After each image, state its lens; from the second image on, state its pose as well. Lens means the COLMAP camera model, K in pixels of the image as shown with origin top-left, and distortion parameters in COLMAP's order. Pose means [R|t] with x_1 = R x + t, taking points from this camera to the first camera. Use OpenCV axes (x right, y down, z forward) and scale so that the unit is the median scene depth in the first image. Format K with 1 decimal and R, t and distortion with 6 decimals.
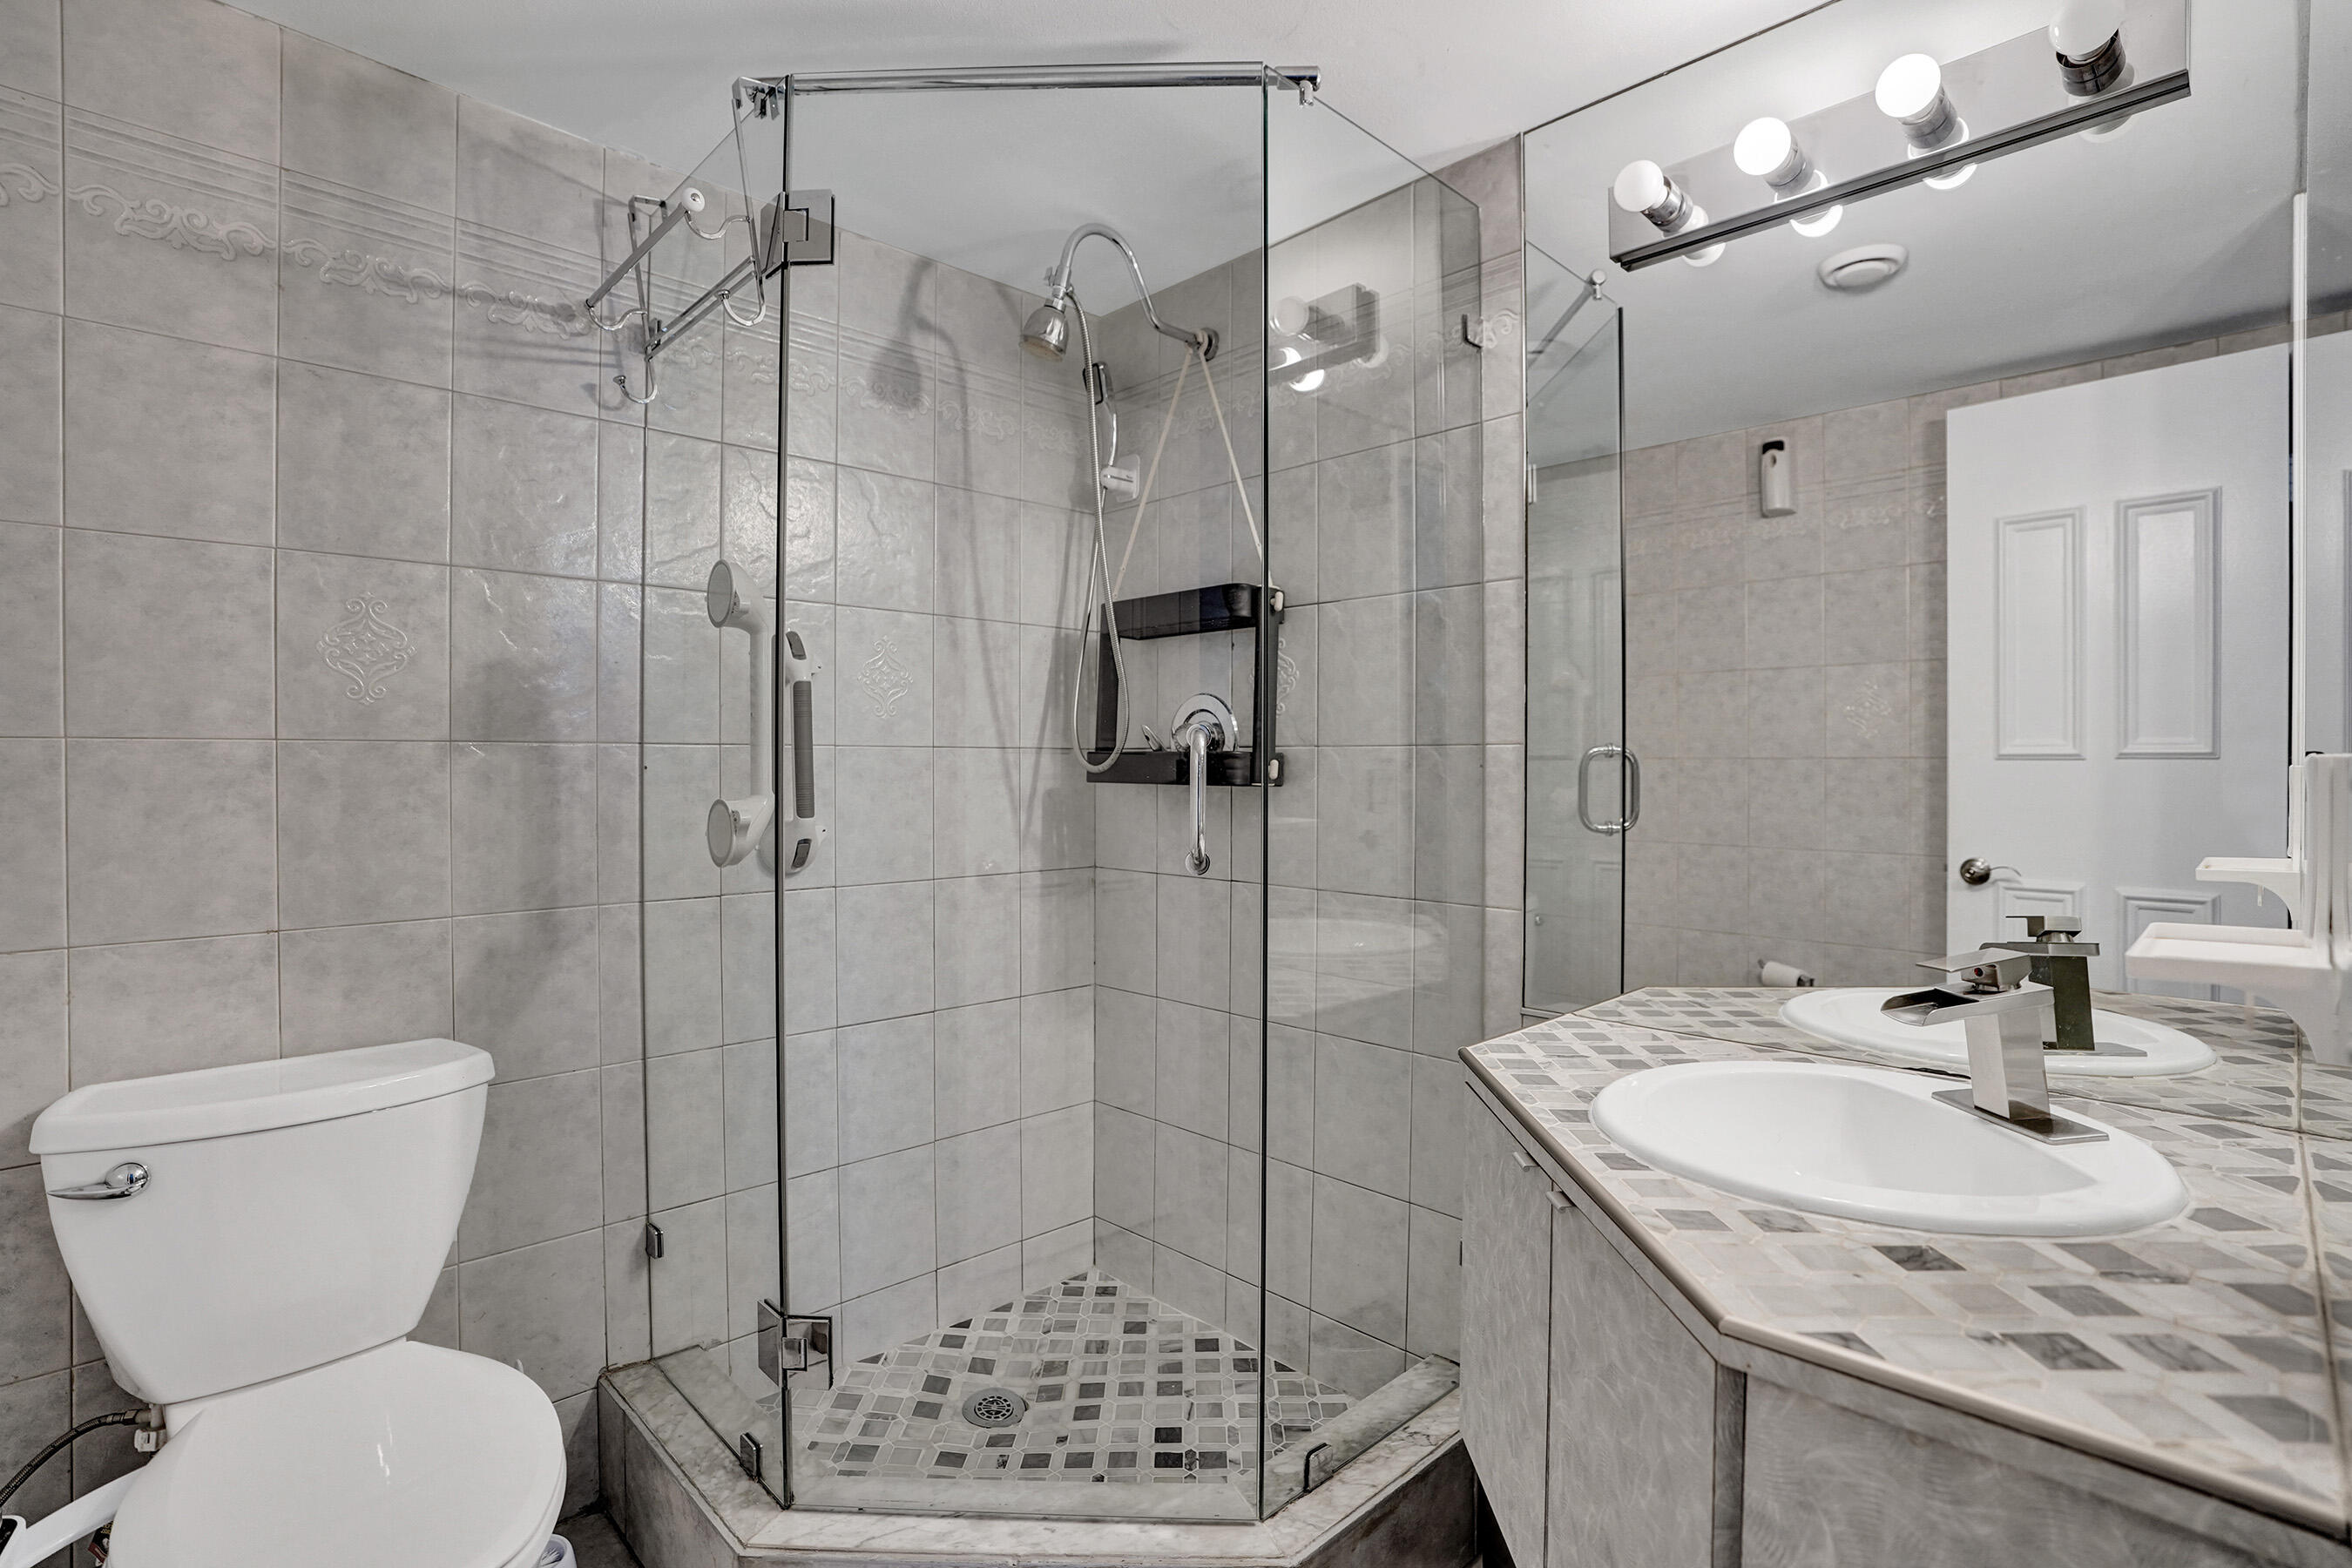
lens RADIAL K [[1119.8, 0, 1166.8], [0, 1119.8, 786.4], [0, 0, 1]] dist [-0.044336, 0.014974]
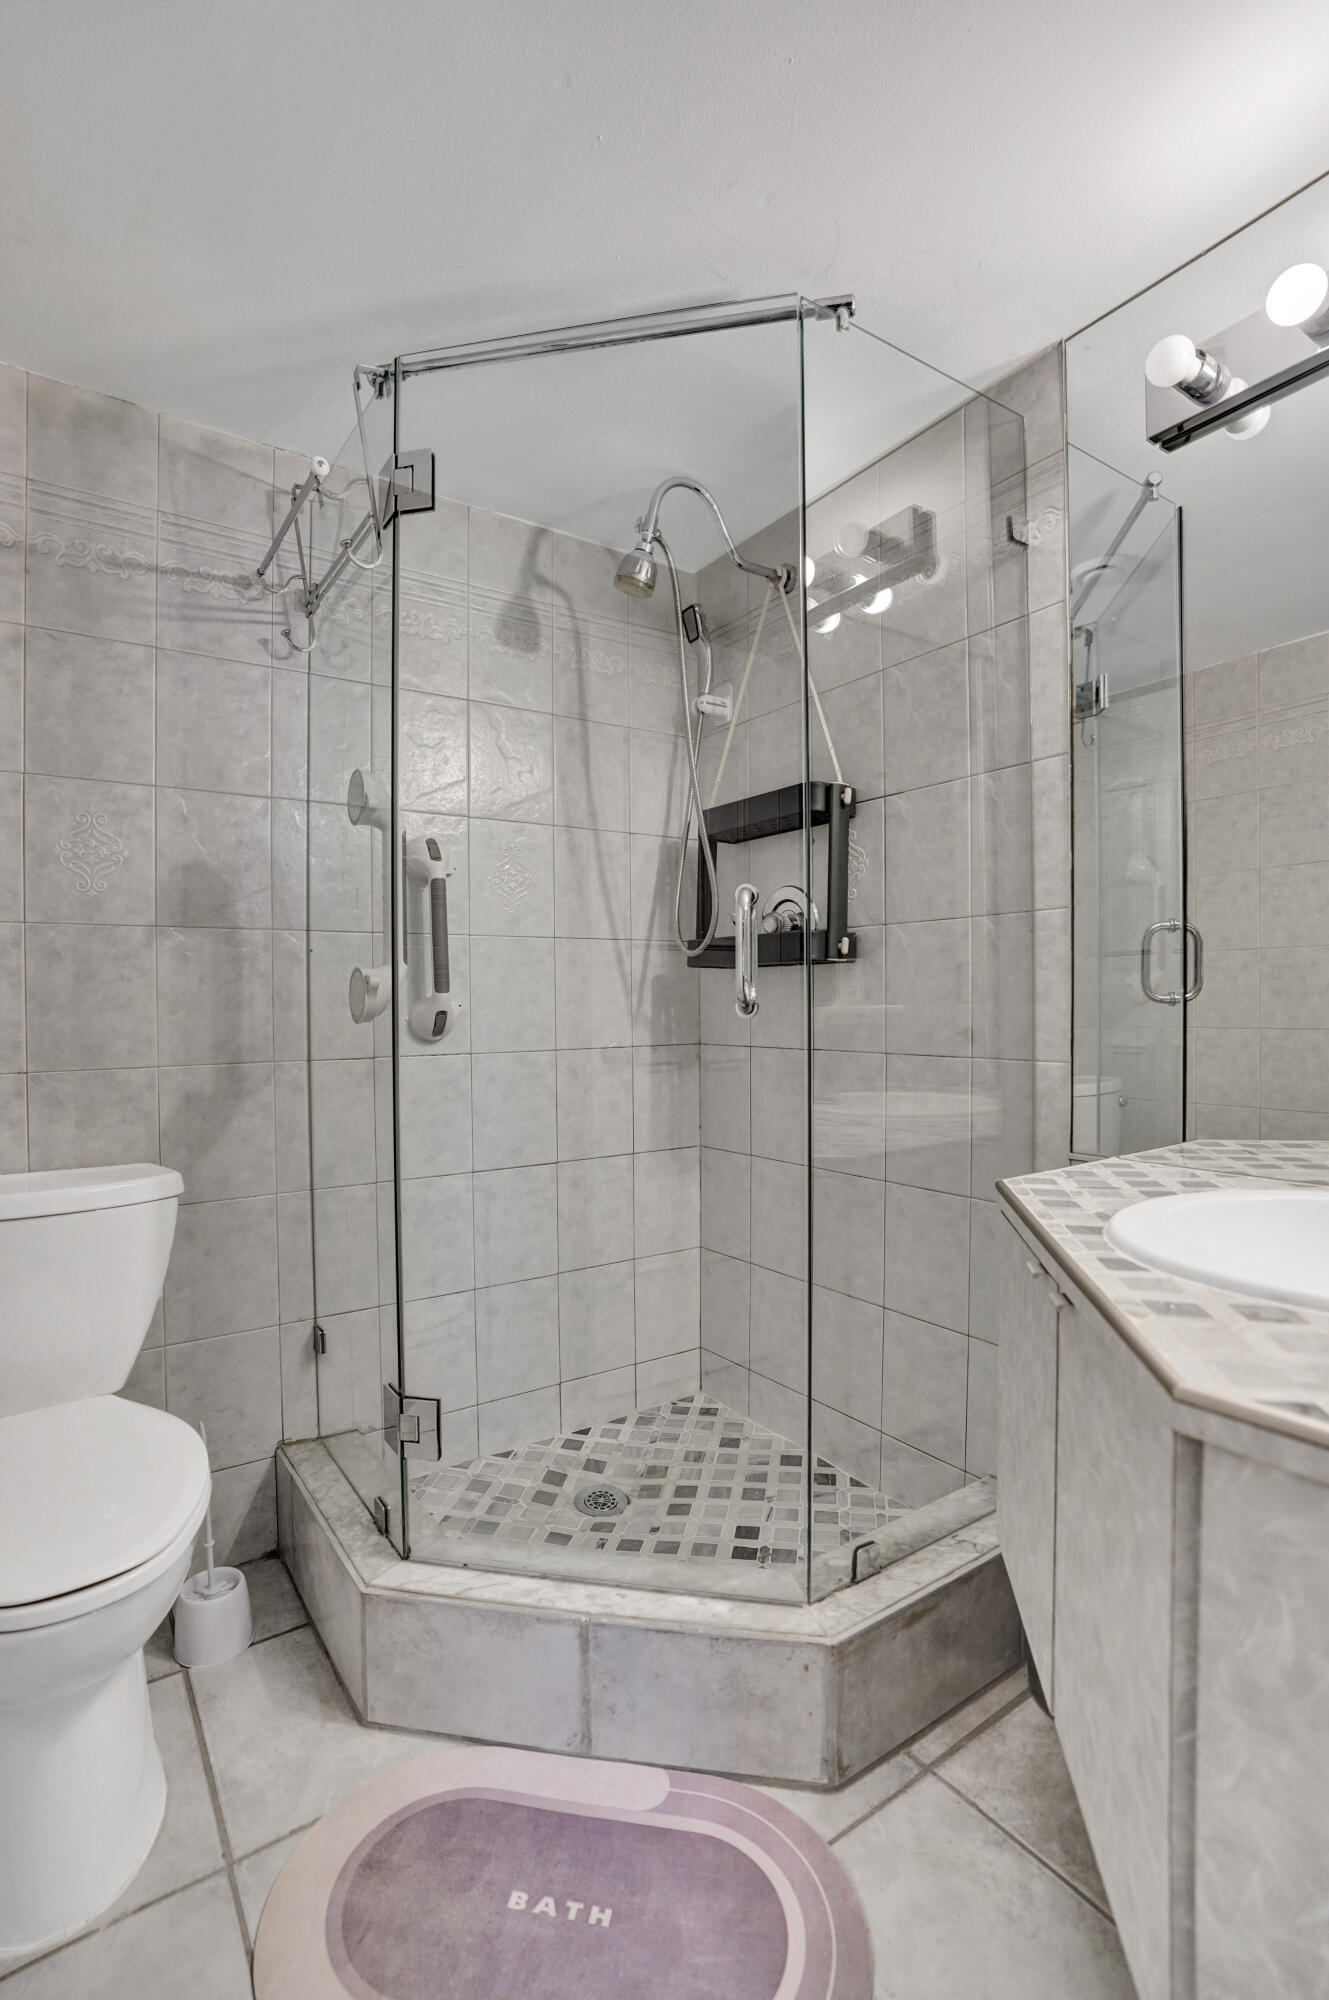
lens RADIAL K [[952.2, 0, 661.5], [0, 952.2, 1019.0], [0, 0, 1]] dist [-0.044336, 0.014974]
pose [[0.985478, -0.011560, -0.169410, 0.091344], [0.011270, 0.999933, -0.002670, 0.070653], [0.169430, 0.000722, 0.985542, 0.043051]]
